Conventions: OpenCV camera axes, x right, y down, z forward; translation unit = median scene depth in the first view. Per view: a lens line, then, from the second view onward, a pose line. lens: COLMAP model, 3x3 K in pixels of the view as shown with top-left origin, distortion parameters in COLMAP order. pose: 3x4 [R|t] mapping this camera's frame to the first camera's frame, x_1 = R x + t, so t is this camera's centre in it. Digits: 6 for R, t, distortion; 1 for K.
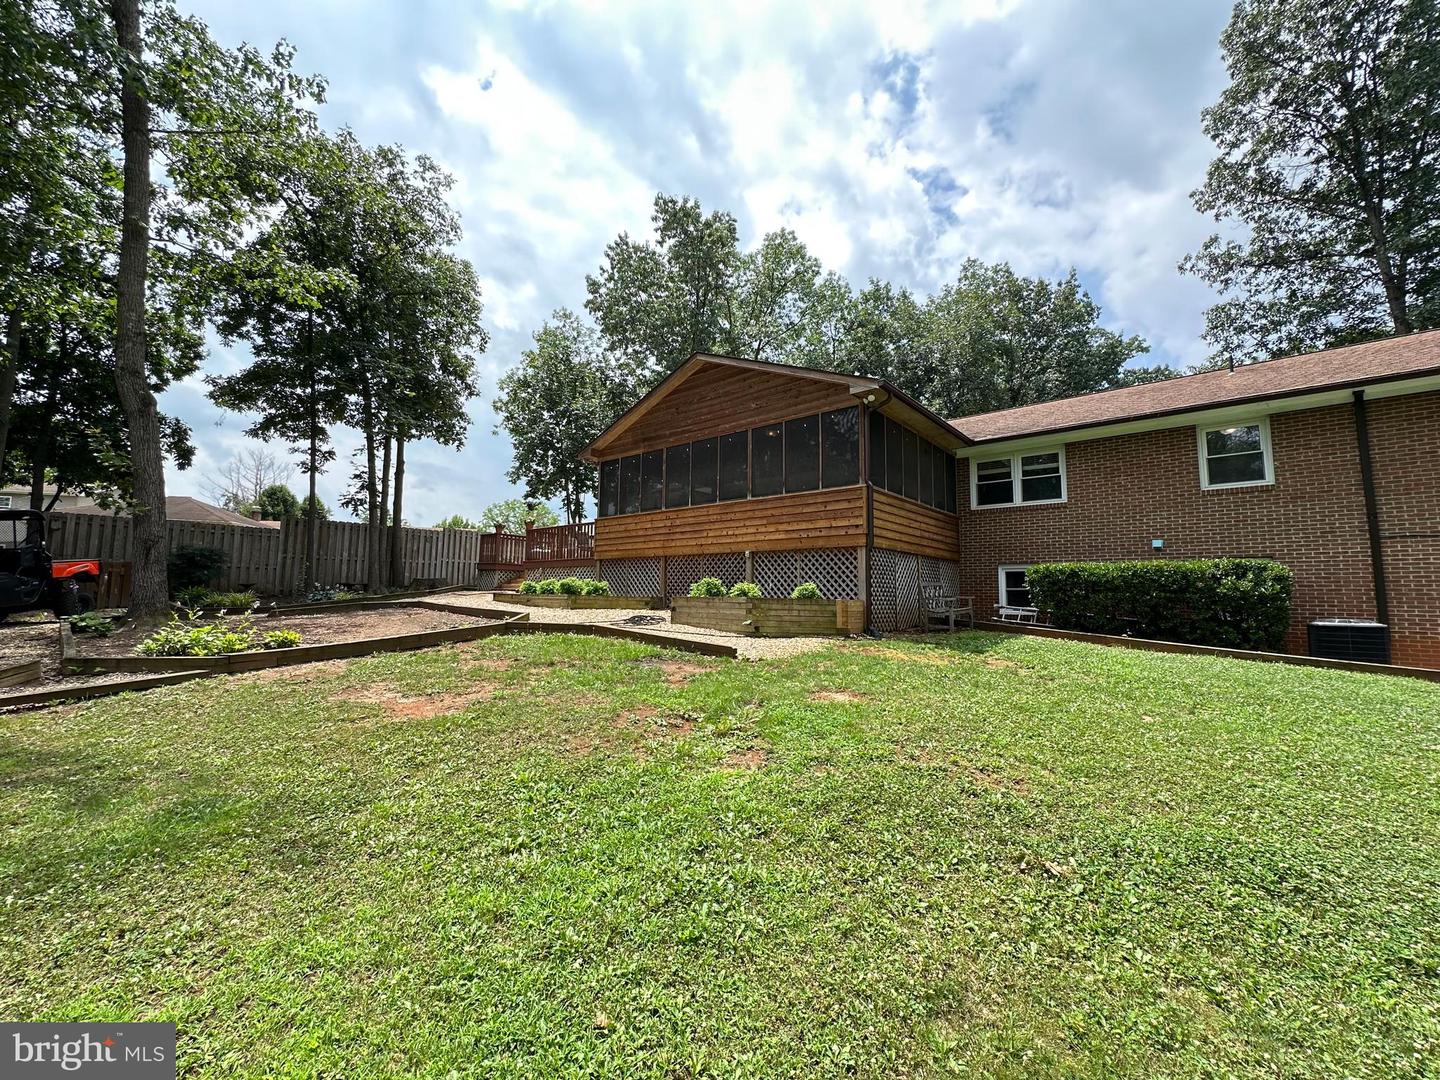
lens RADIAL K [[569.2, 0, 716.7], [0, 569.2, 535.6], [0, 0, 1]] dist [-0.003916, -0.000058]
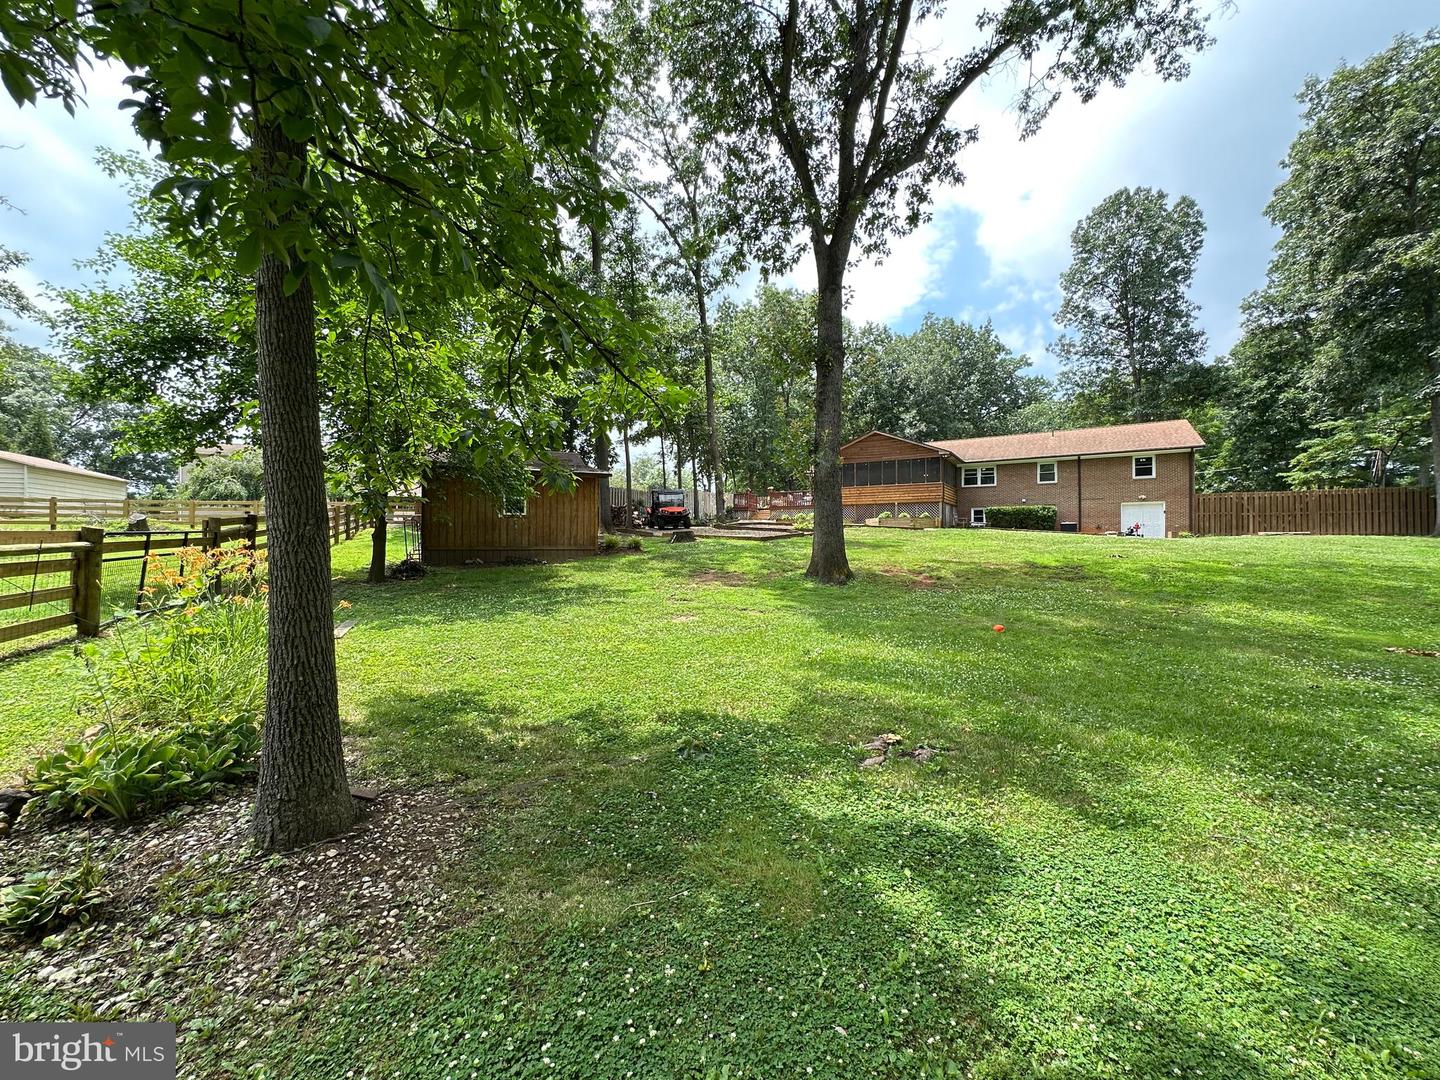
lens RADIAL K [[569.2, 0, 719.0], [0, 569.2, 540.2], [0, 0, 1]] dist [-0.003916, -0.000058]
pose [[0.988002, -0.011223, 0.154032, -1.253762], [-0.003975, 0.995178, 0.098008, -0.062692], [-0.154389, -0.097444, 0.983193, -1.690320]]
